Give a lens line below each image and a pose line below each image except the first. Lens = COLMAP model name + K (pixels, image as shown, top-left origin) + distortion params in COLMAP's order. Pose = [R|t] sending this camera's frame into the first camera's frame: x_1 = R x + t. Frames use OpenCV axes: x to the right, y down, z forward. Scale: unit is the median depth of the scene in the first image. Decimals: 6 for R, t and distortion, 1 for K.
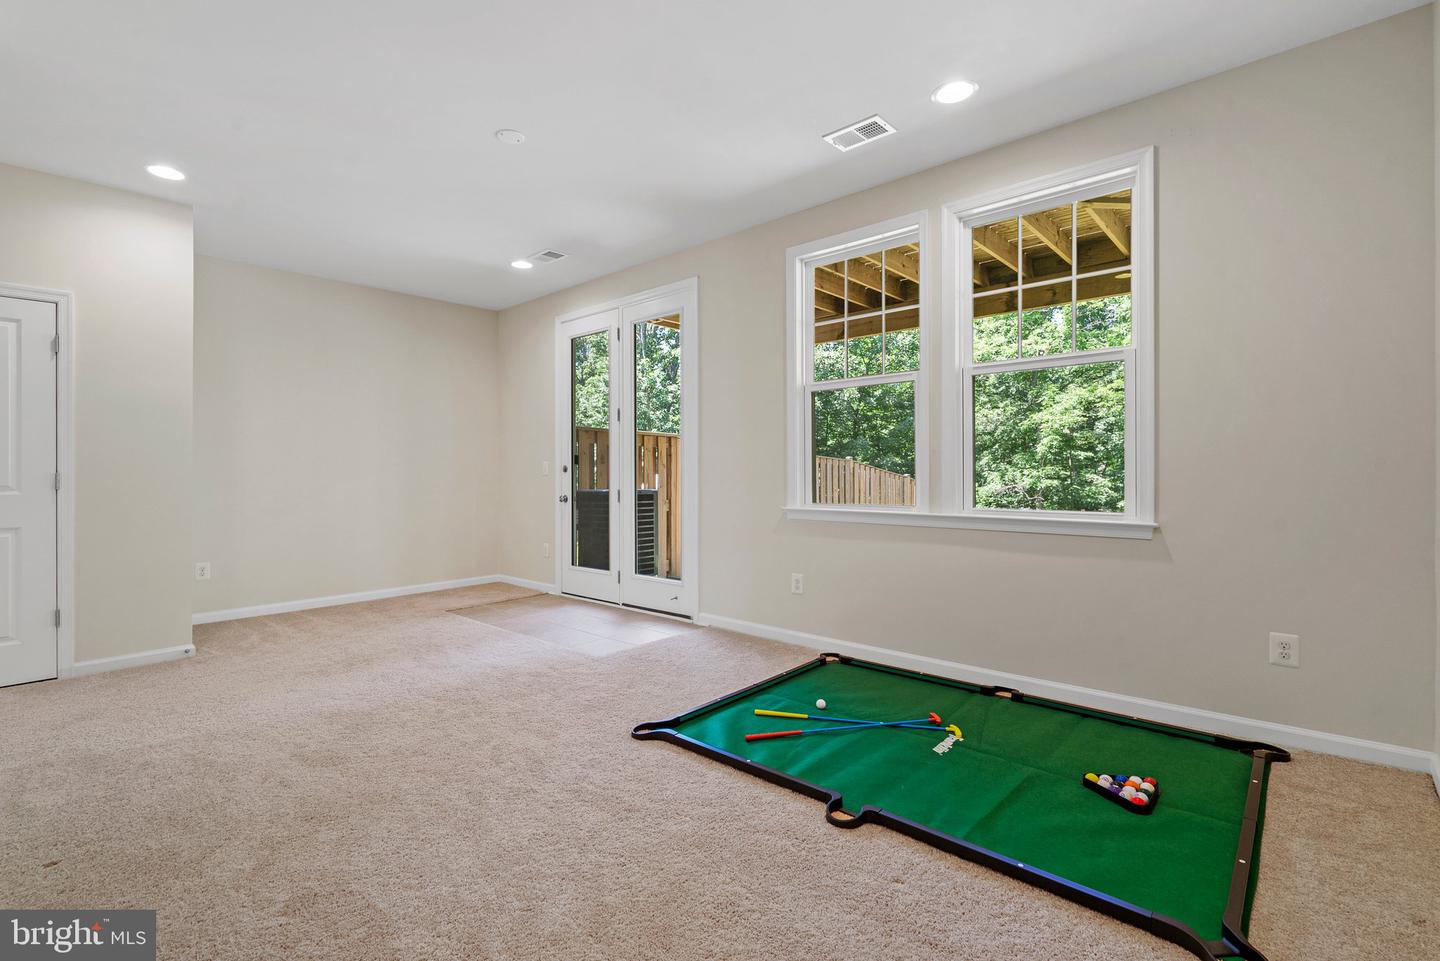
lens RADIAL K [[653.2, 0, 720.4], [0, 653.2, 476.4], [0, 0, 1]] dist [-0.002325, 0.000040]
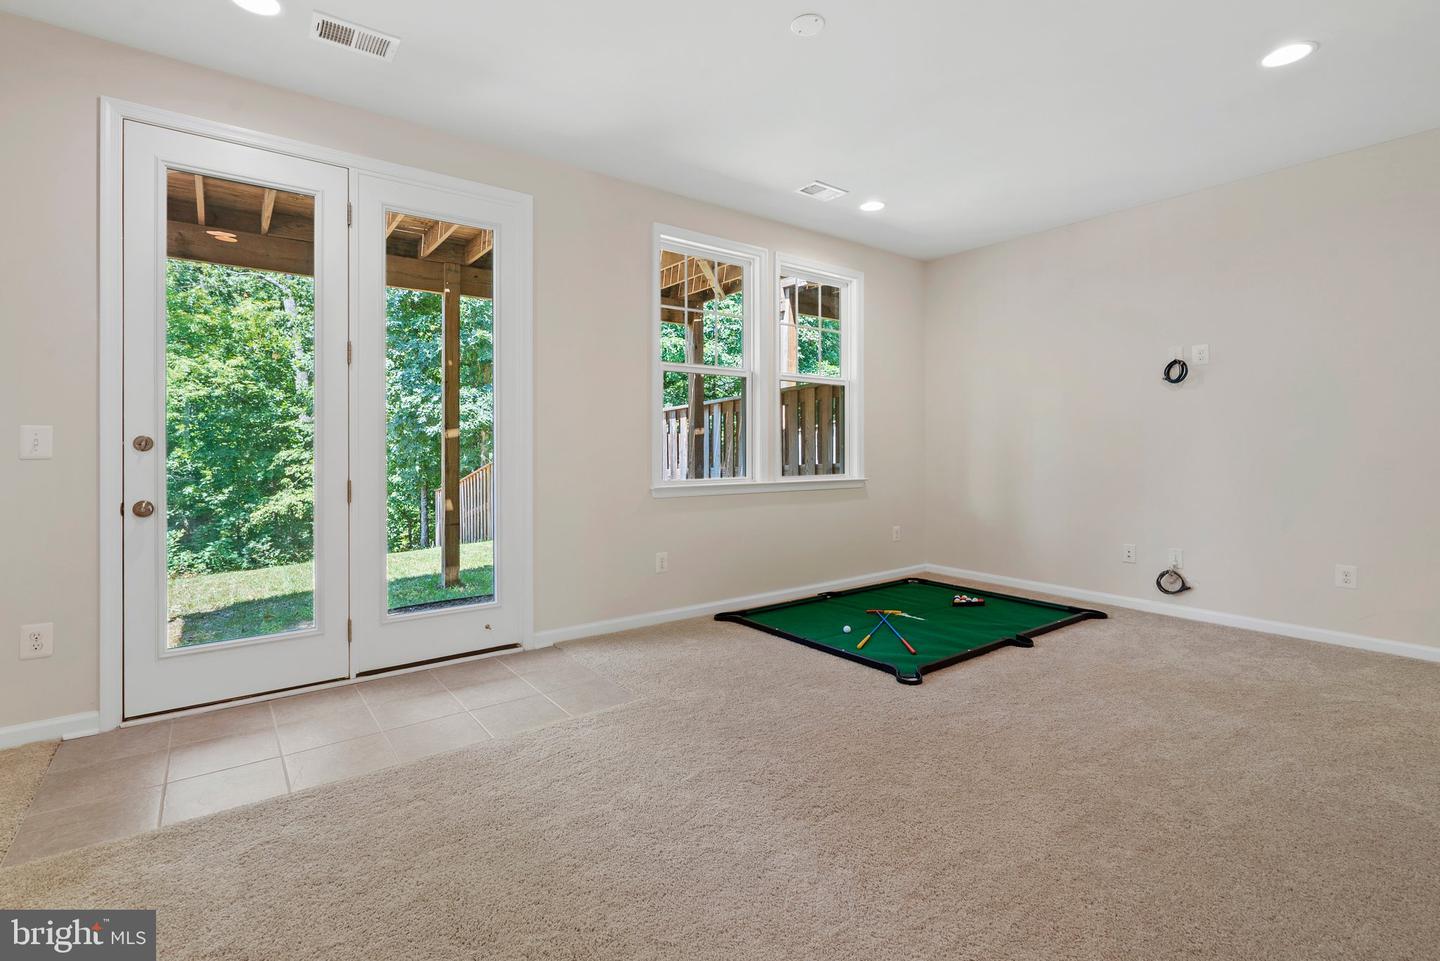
lens RADIAL K [[674.9, 0, 712.8], [0, 674.9, 448.7], [0, 0, 1]] dist [-0.003153, -0.000037]
pose [[0.192166, -0.002658, 0.981359, -0.868246], [0.004130, 0.999990, 0.001899, -0.009820], [-0.981354, 0.003688, 0.192175, 0.723412]]
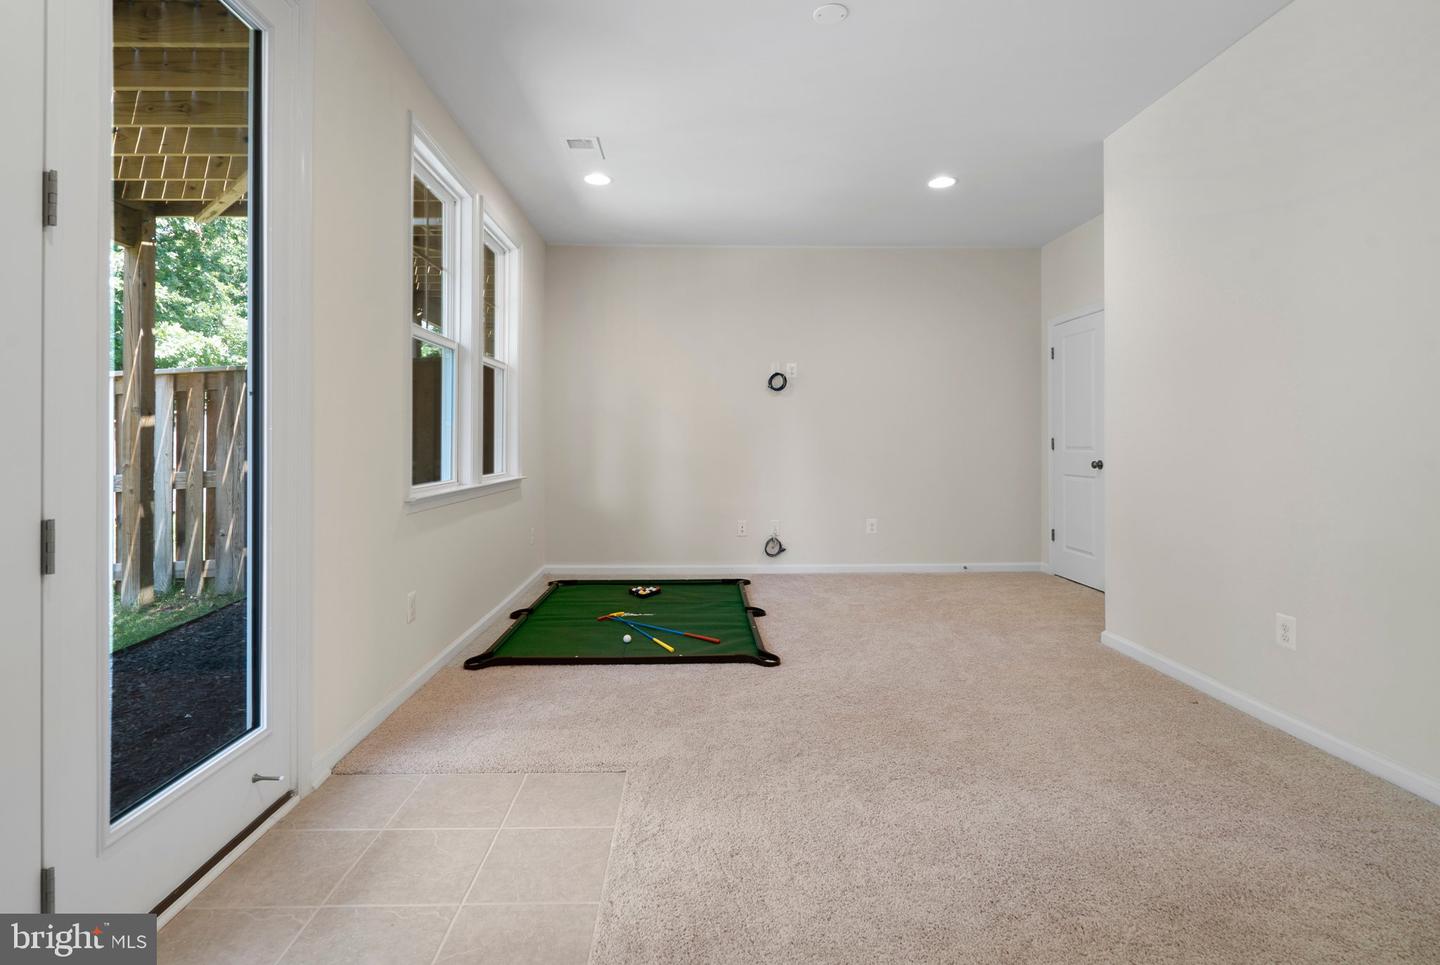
lens RADIAL K [[709.9, 0, 719.1], [0, 709.9, 448.1], [0, 0, 1]] dist [-0.003822, 0.000342]
pose [[-0.701789, -0.001238, 0.712384, -0.632369], [0.006180, 0.999950, 0.007826, -0.004912], [-0.712358, 0.009895, -0.701747, 1.281333]]
